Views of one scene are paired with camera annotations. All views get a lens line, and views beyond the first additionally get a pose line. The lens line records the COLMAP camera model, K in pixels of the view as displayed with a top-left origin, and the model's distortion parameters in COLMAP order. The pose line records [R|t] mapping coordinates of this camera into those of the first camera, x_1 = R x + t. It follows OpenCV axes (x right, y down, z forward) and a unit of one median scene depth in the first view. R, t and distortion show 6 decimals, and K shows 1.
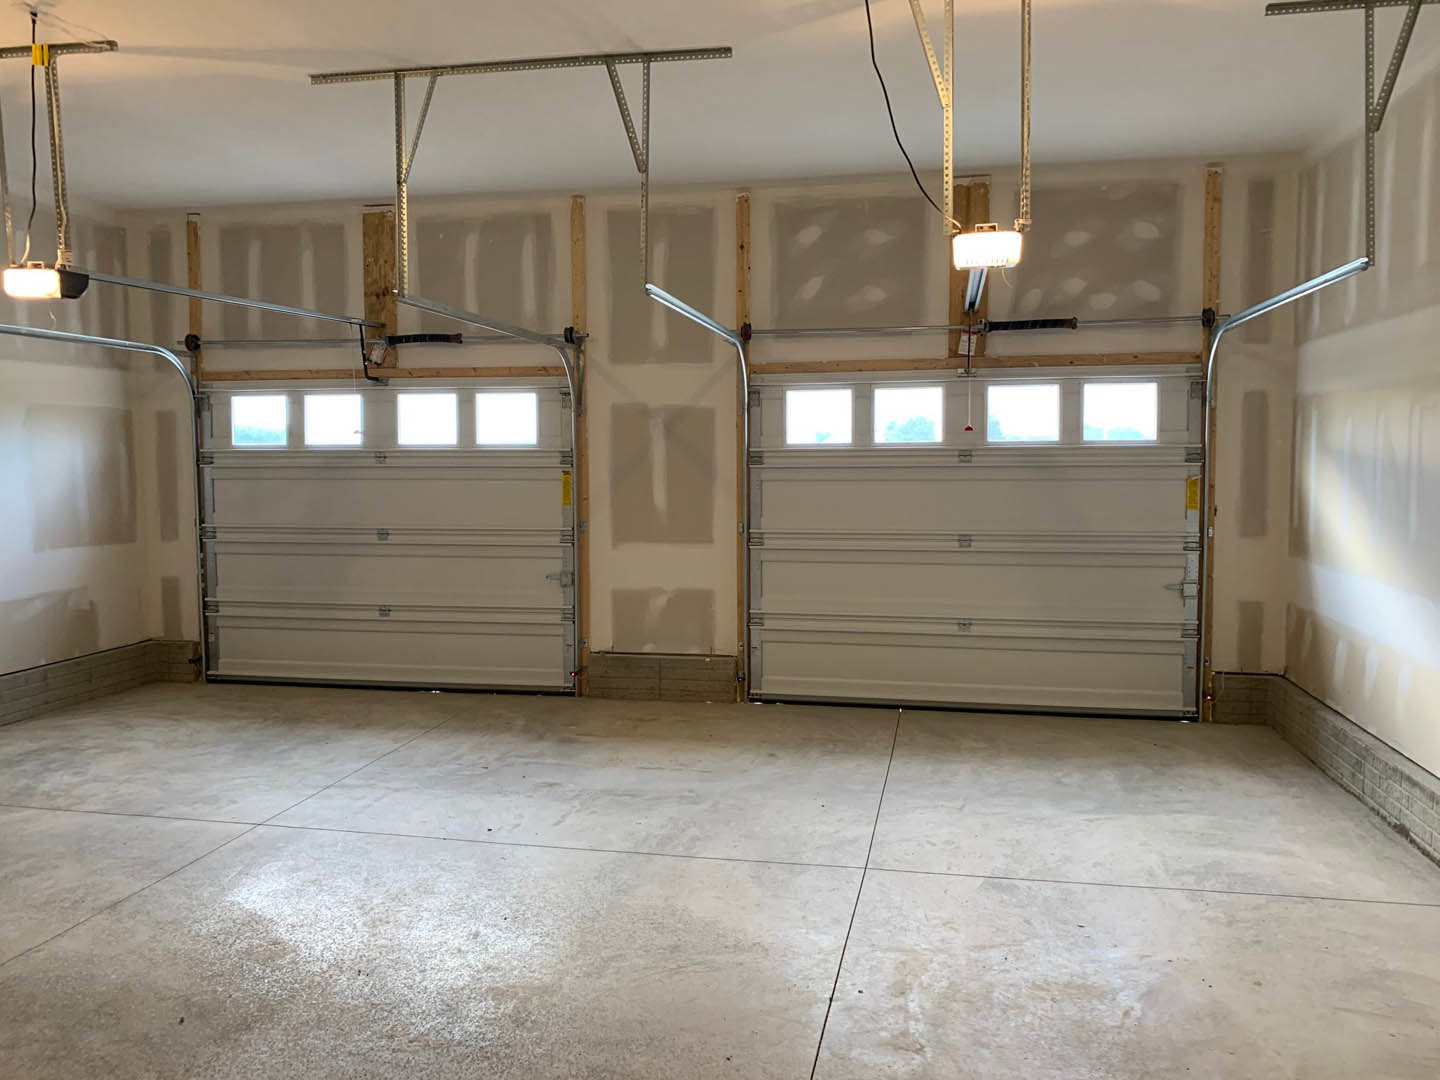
lens RADIAL K [[1107.9, 0, 718.3], [0, 1107.9, 522.6], [0, 0, 1]] dist [0.027984, -0.006378]
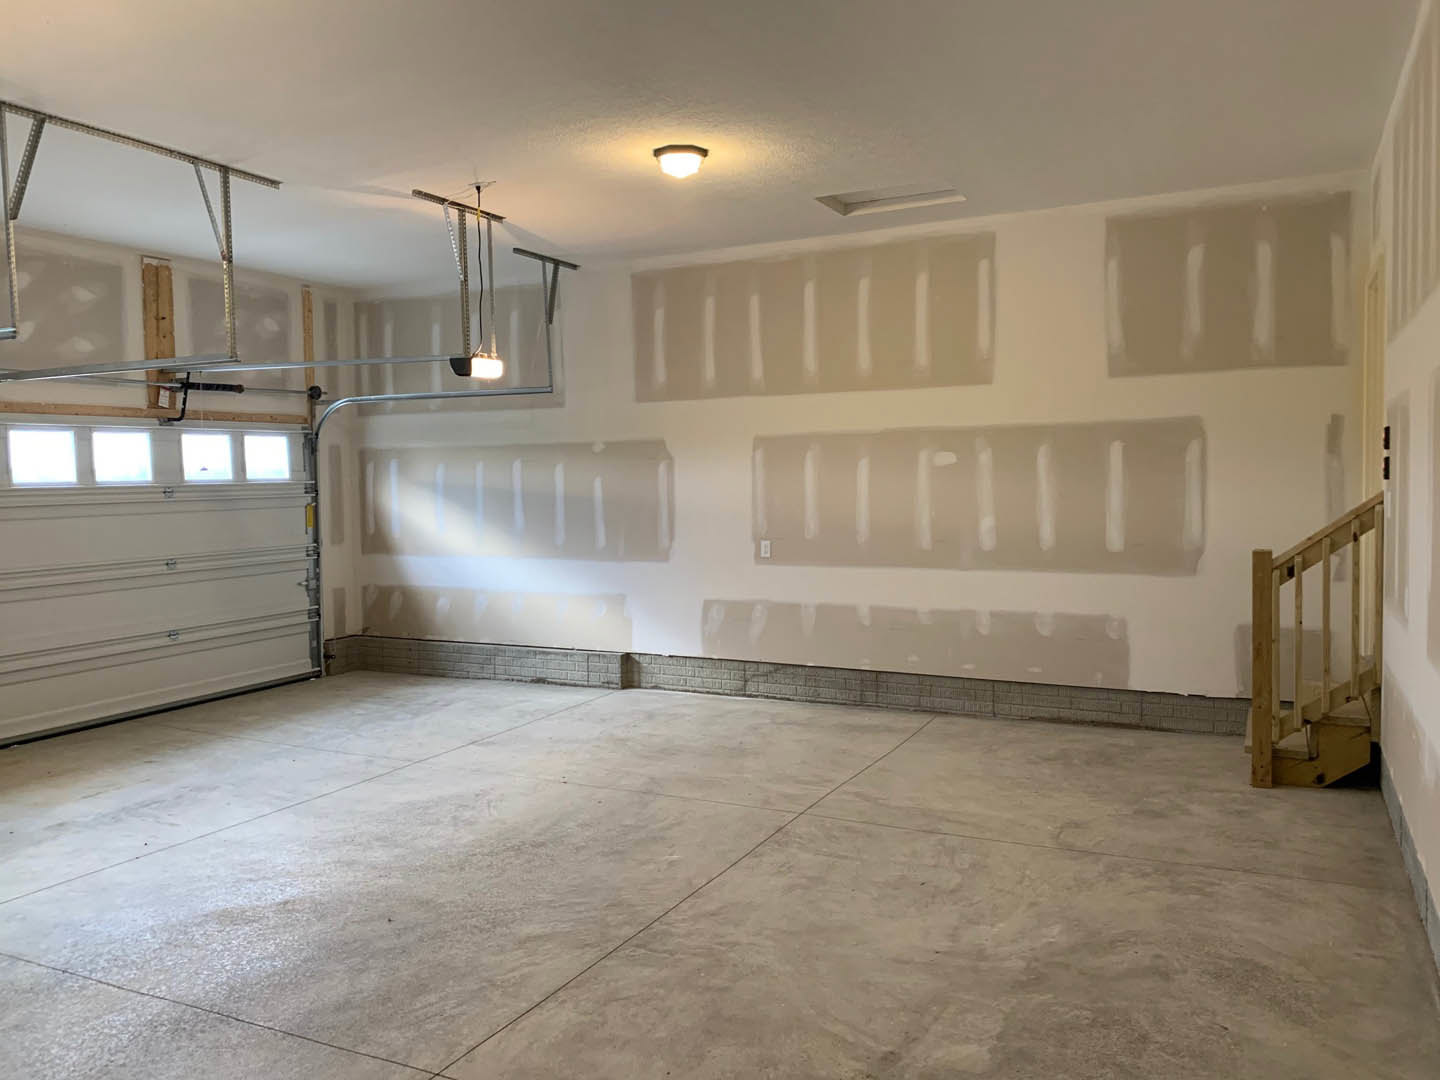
lens RADIAL K [[1103.9, 0, 714.1], [0, 1103.9, 532.2], [0, 0, 1]] dist [0.004441, -0.000606]
pose [[0.269145, -0.050661, 0.961766, -0.822788], [0.081716, 0.996216, 0.029608, -0.005336], [-0.959627, 0.070623, 0.272267, 0.134686]]
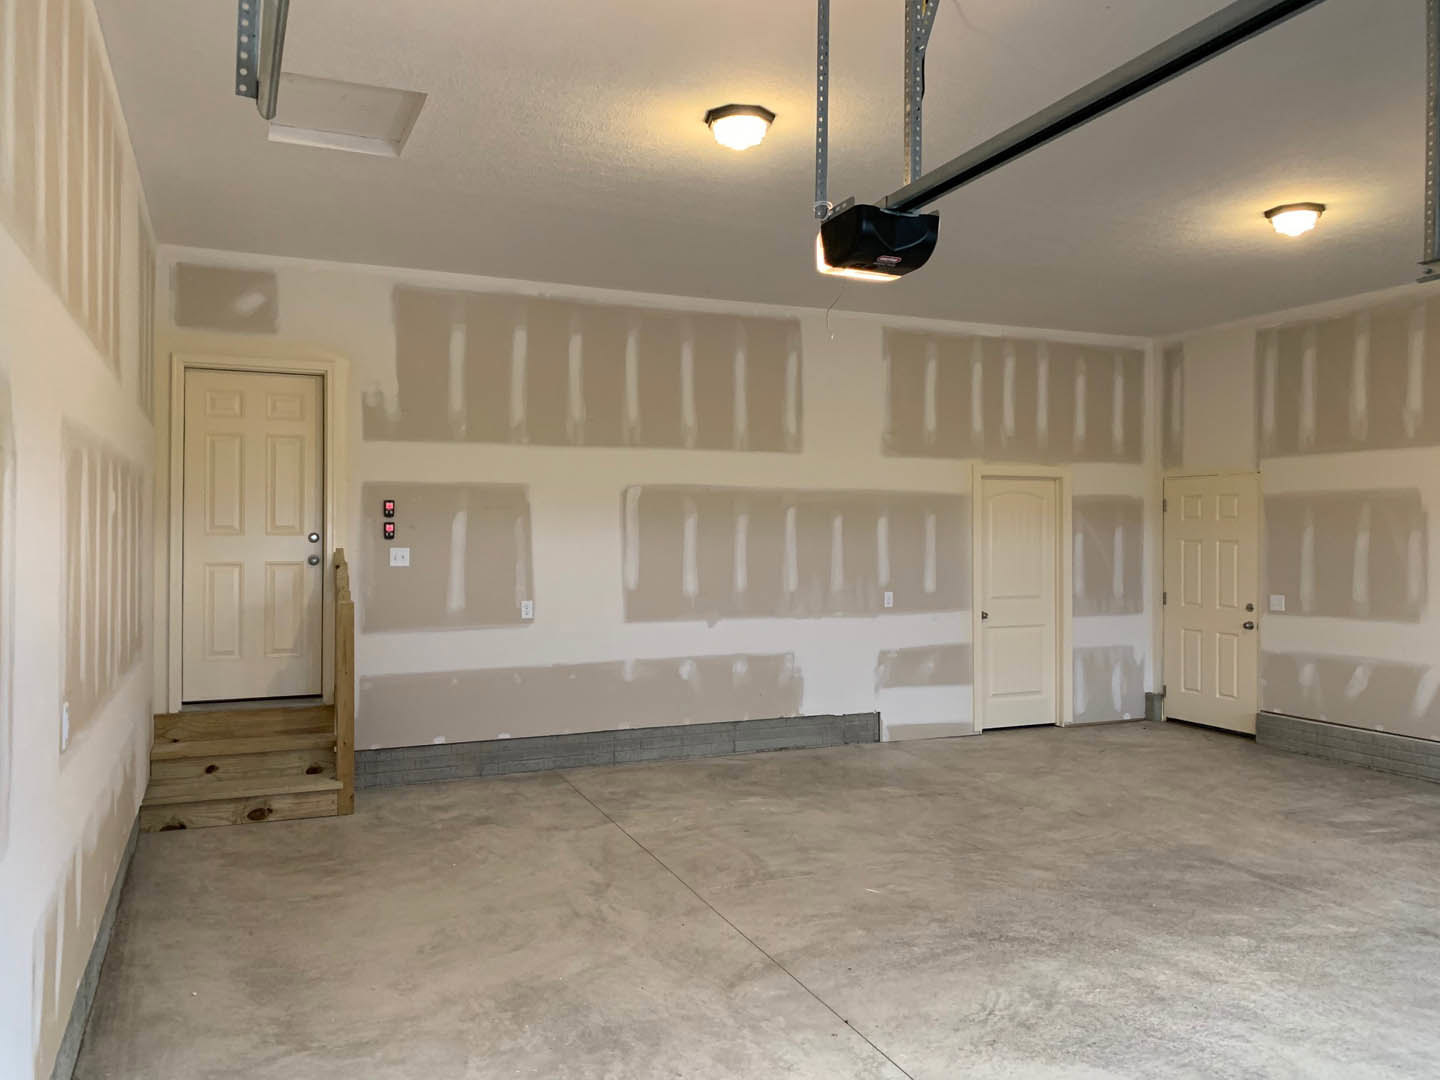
lens RADIAL K [[1103.9, 0, 714.1], [0, 1103.9, 532.2], [0, 0, 1]] dist [0.004441, -0.000606]
pose [[-0.819291, 0.004354, -0.573361, 0.442085], [-0.038623, 0.997281, 0.062762, -0.066094], [0.572075, 0.073565, -0.816896, 0.953777]]
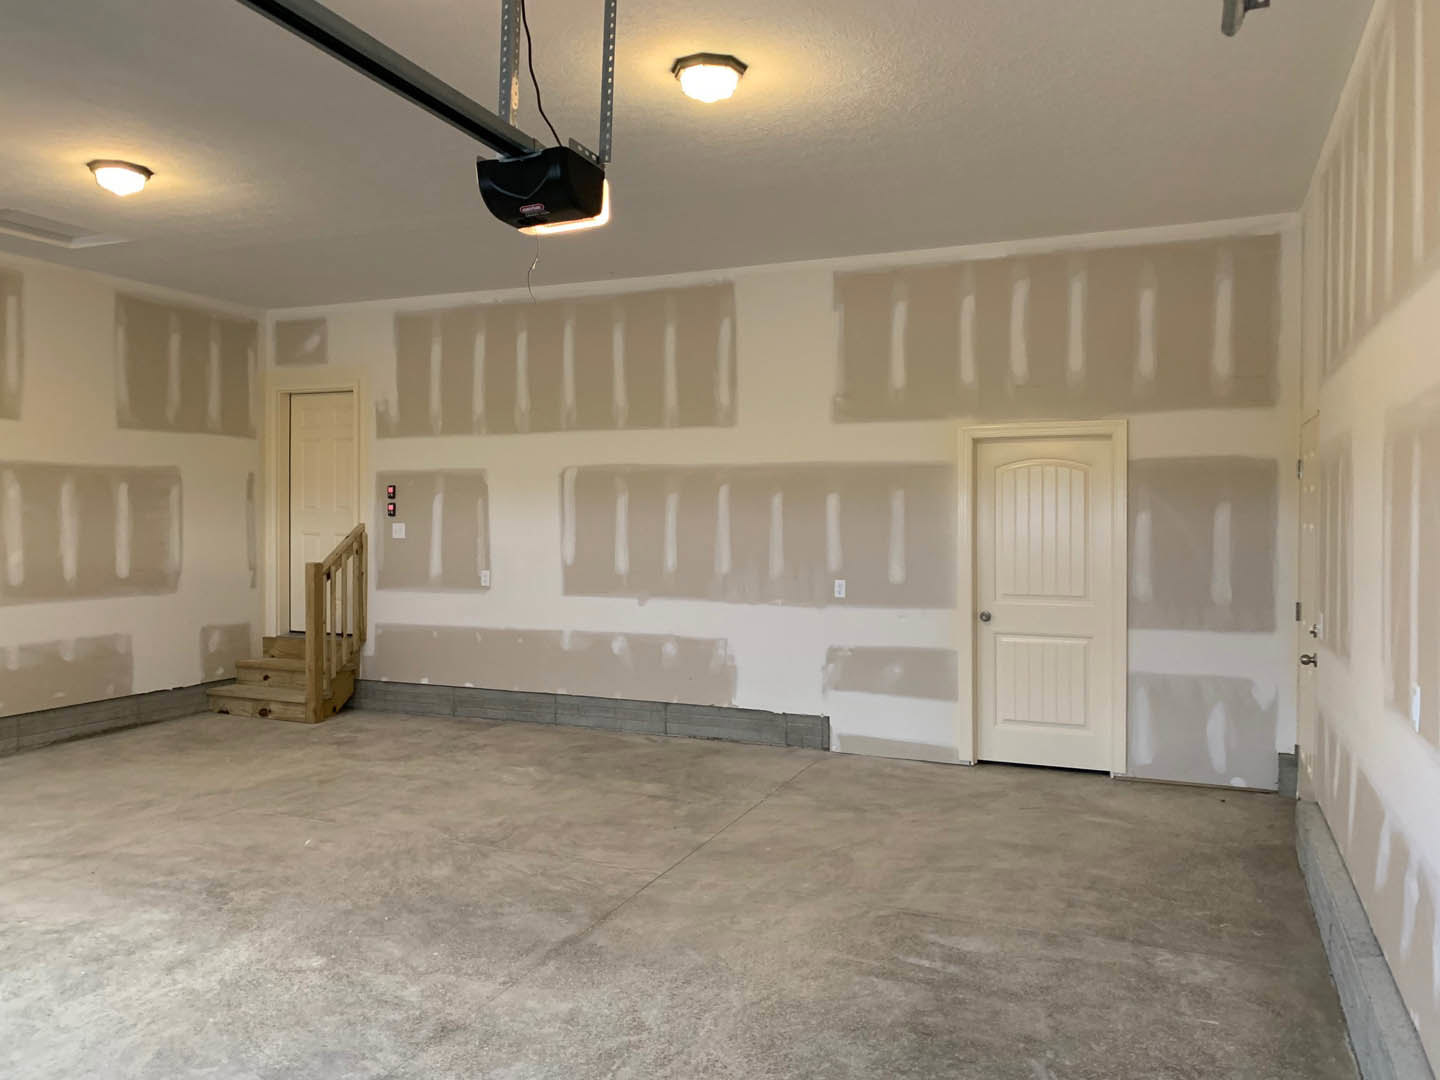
lens RADIAL K [[1100.3, 0, 714.3], [0, 1100.3, 538.4], [0, 0, 1]] dist [0.000979, -0.000572]
pose [[-0.978132, -0.001412, 0.207979, -0.595521], [0.017935, 0.995679, 0.091111, -0.068685], [-0.207209, 0.092849, -0.973881, 1.130741]]
